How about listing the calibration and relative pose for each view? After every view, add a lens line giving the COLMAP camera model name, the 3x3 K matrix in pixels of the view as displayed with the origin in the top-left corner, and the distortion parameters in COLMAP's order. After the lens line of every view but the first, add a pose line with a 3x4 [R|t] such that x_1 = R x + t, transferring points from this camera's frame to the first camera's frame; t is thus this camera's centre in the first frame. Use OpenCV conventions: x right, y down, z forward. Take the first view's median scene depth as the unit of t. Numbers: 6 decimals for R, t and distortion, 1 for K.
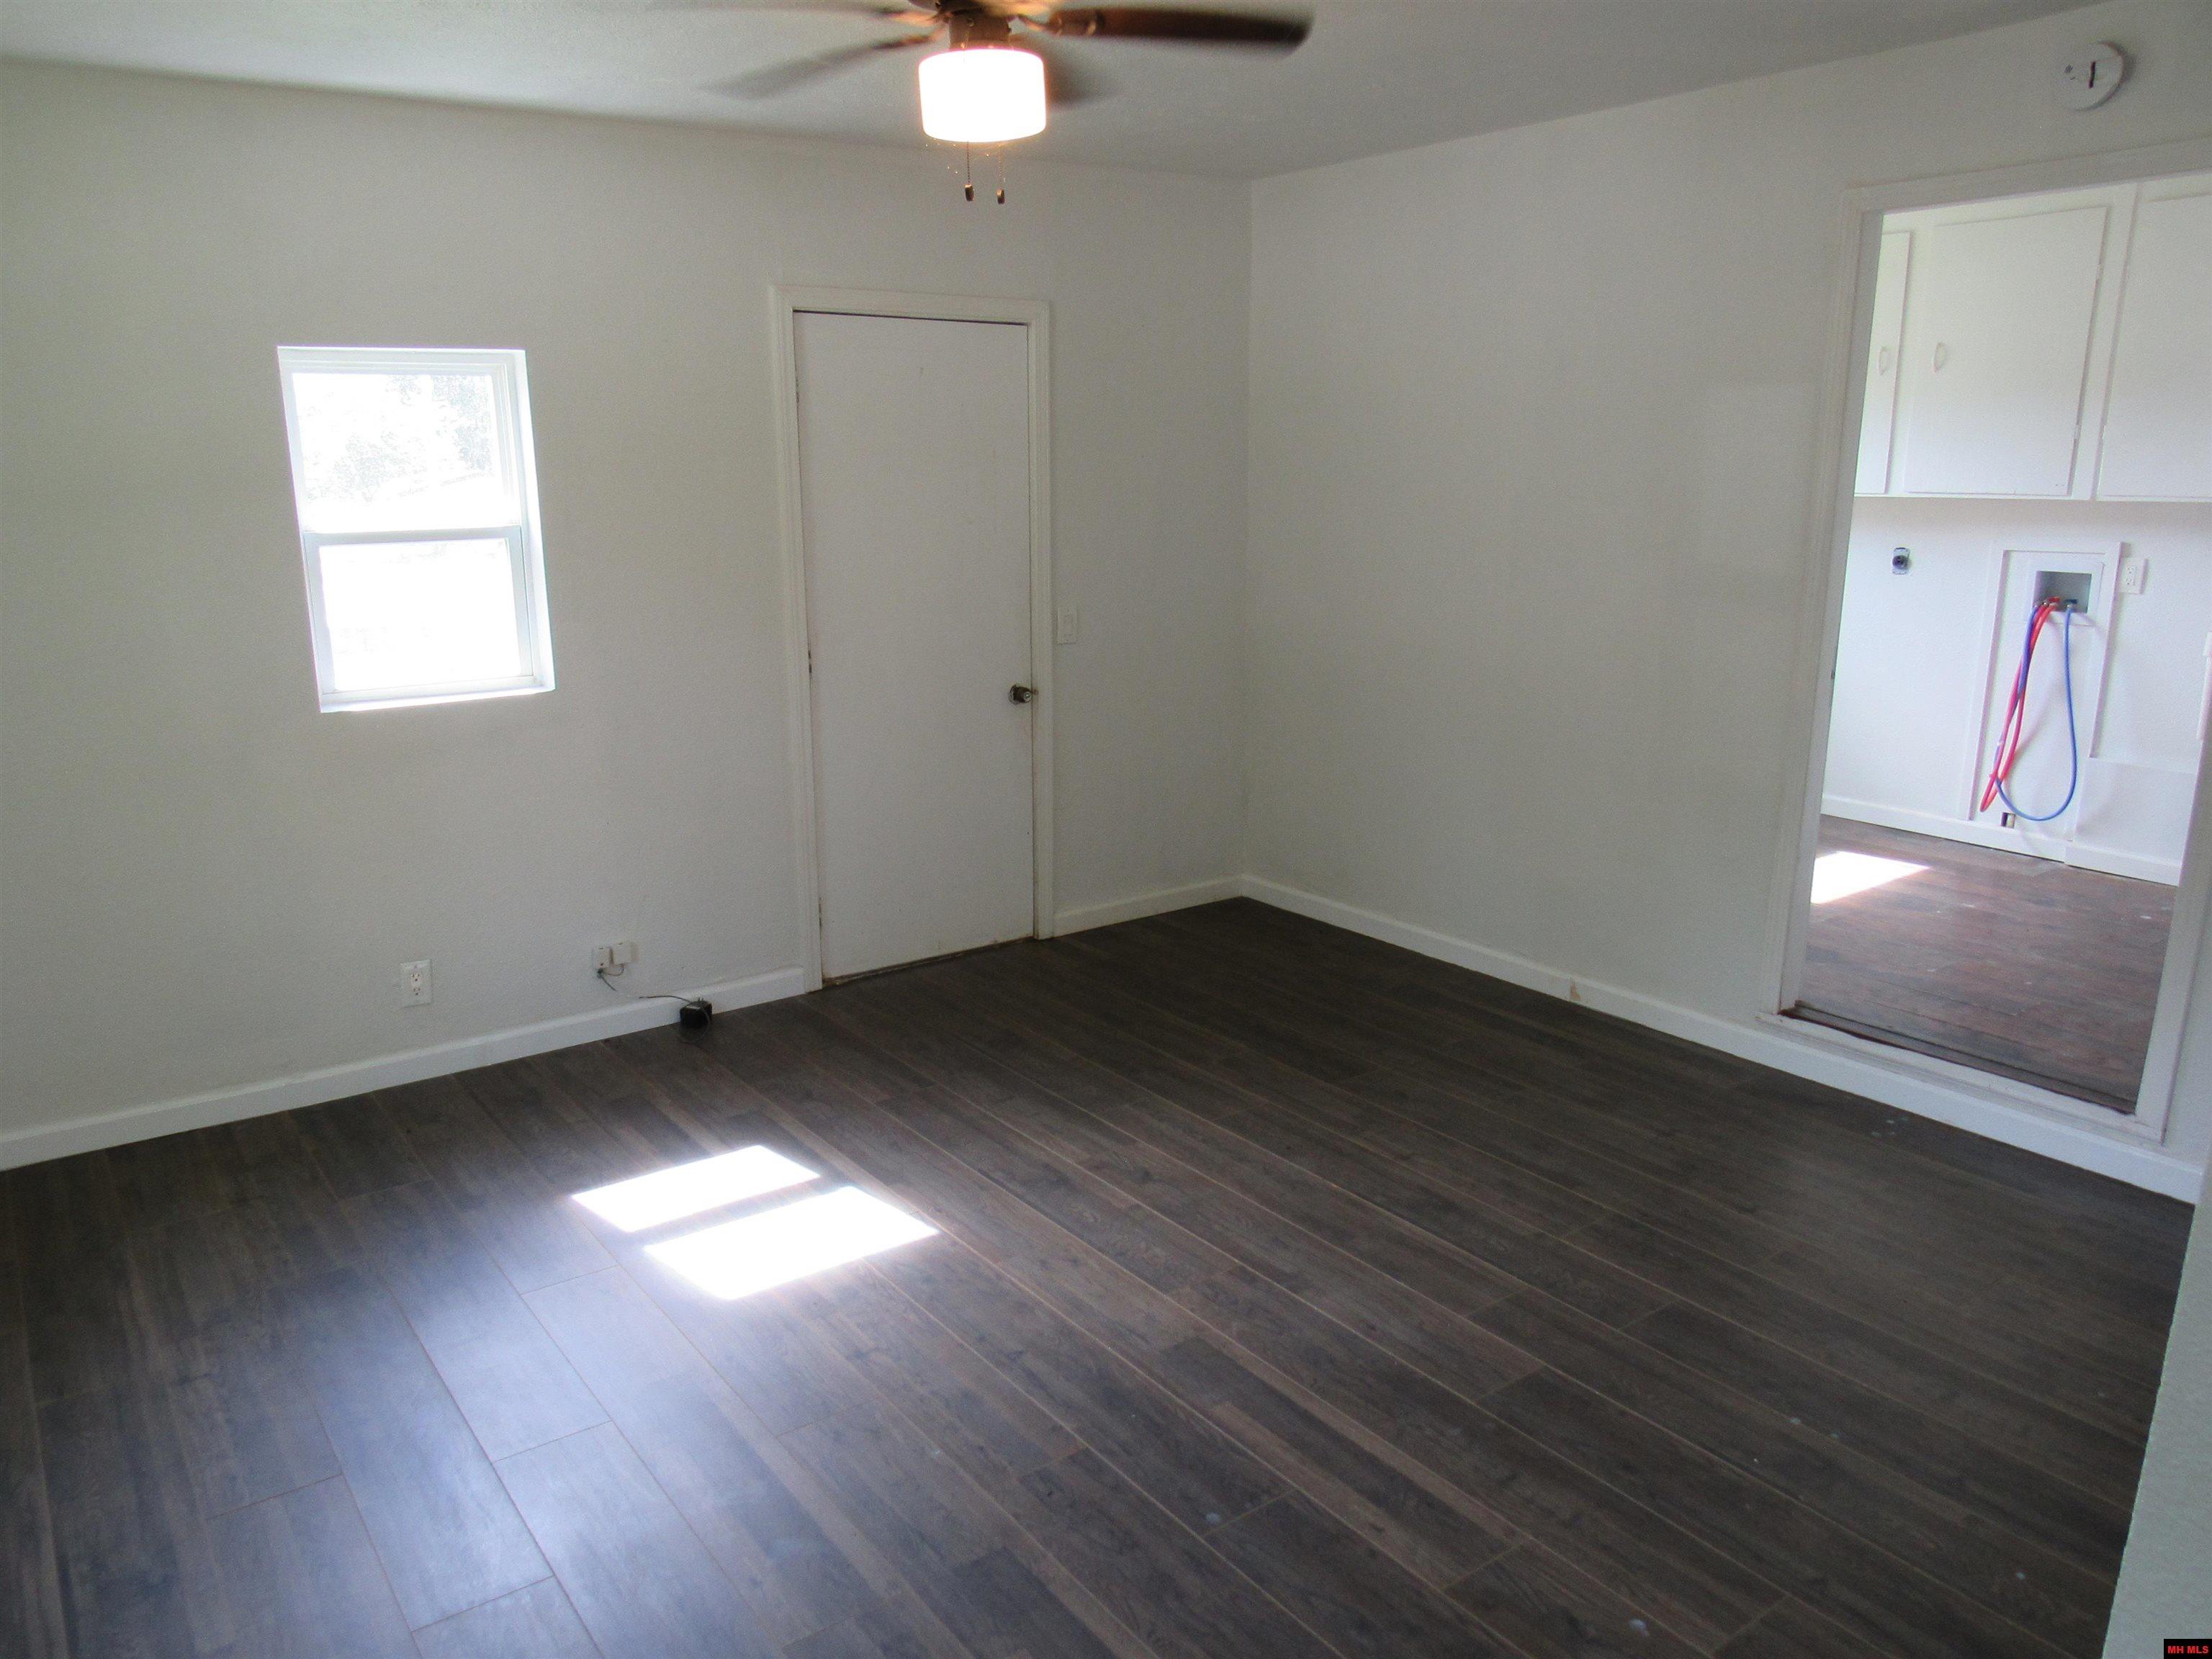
lens RADIAL K [[1575.8, 0, 1075.3], [0, 1575.8, 870.0], [0, 0, 1]] dist [-0.037811, 0.009203]
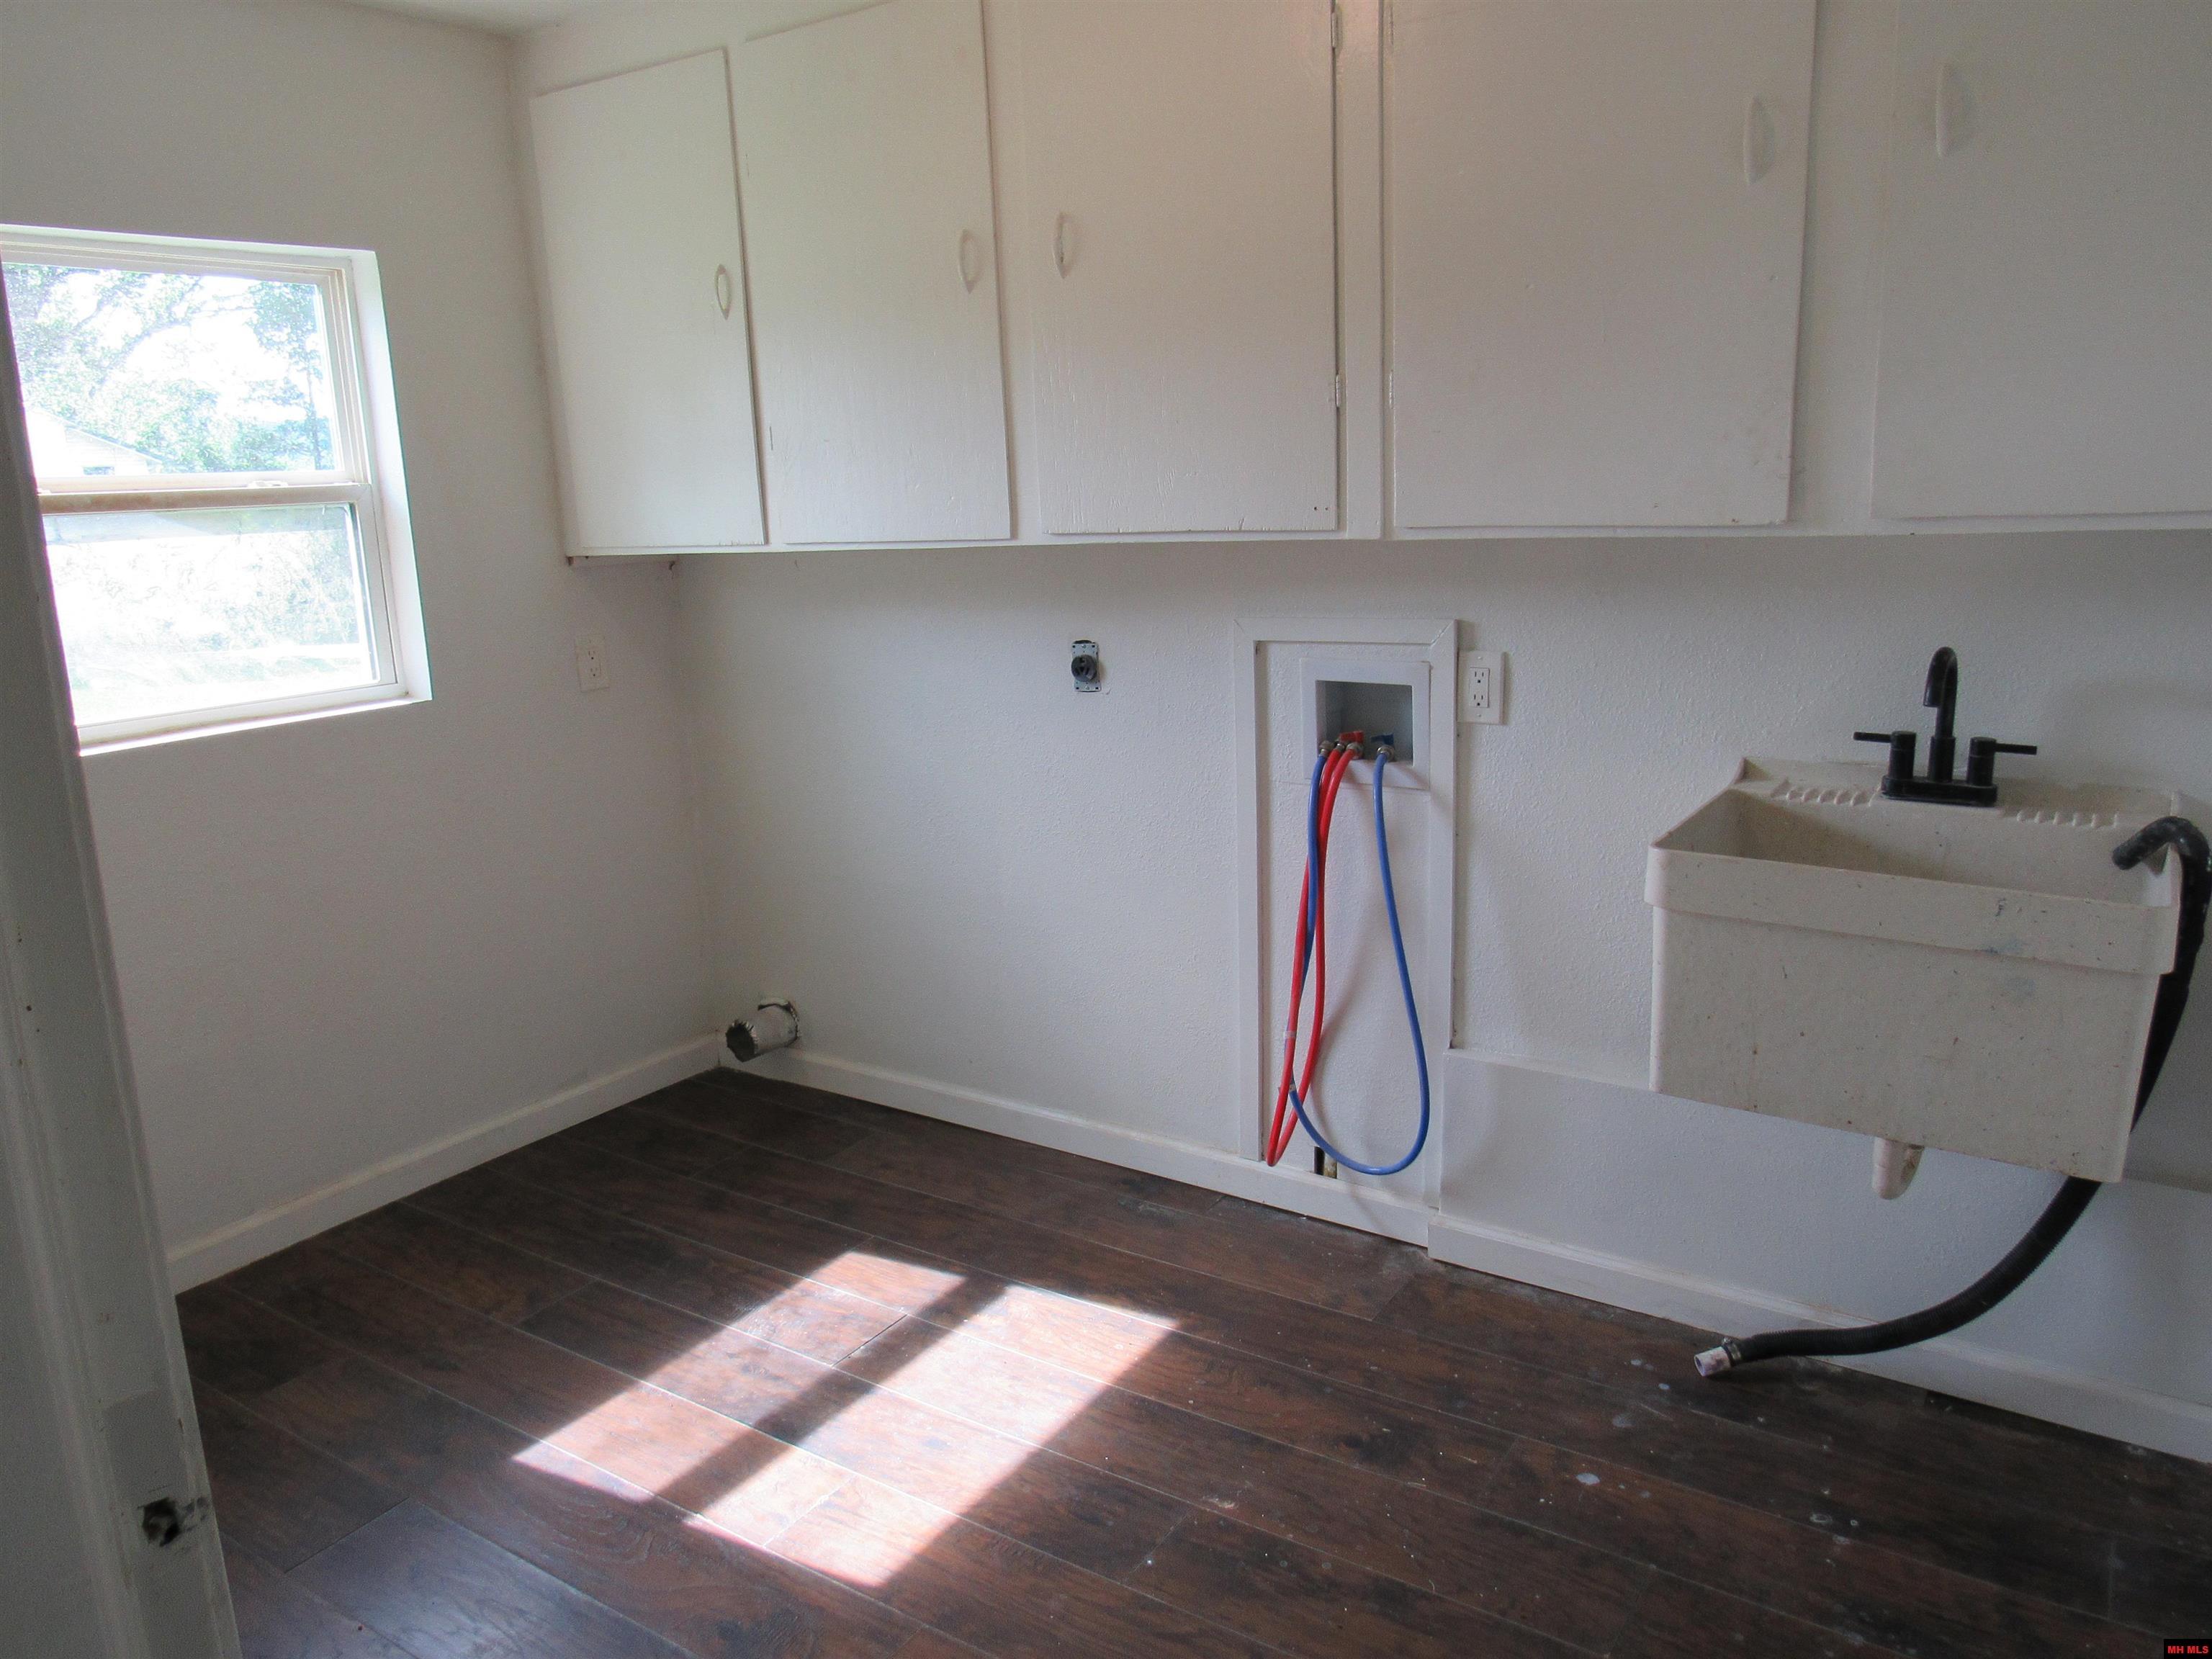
lens RADIAL K [[1575.8, 0, 1104.5], [0, 1575.8, 834.2], [0, 0, 1]] dist [-0.037811, 0.009203]
pose [[0.941877, -0.089941, 0.323694, 0.389825], [0.106729, 0.993691, -0.034451, -0.134444], [-0.318553, 0.066996, 0.945534, 0.550859]]
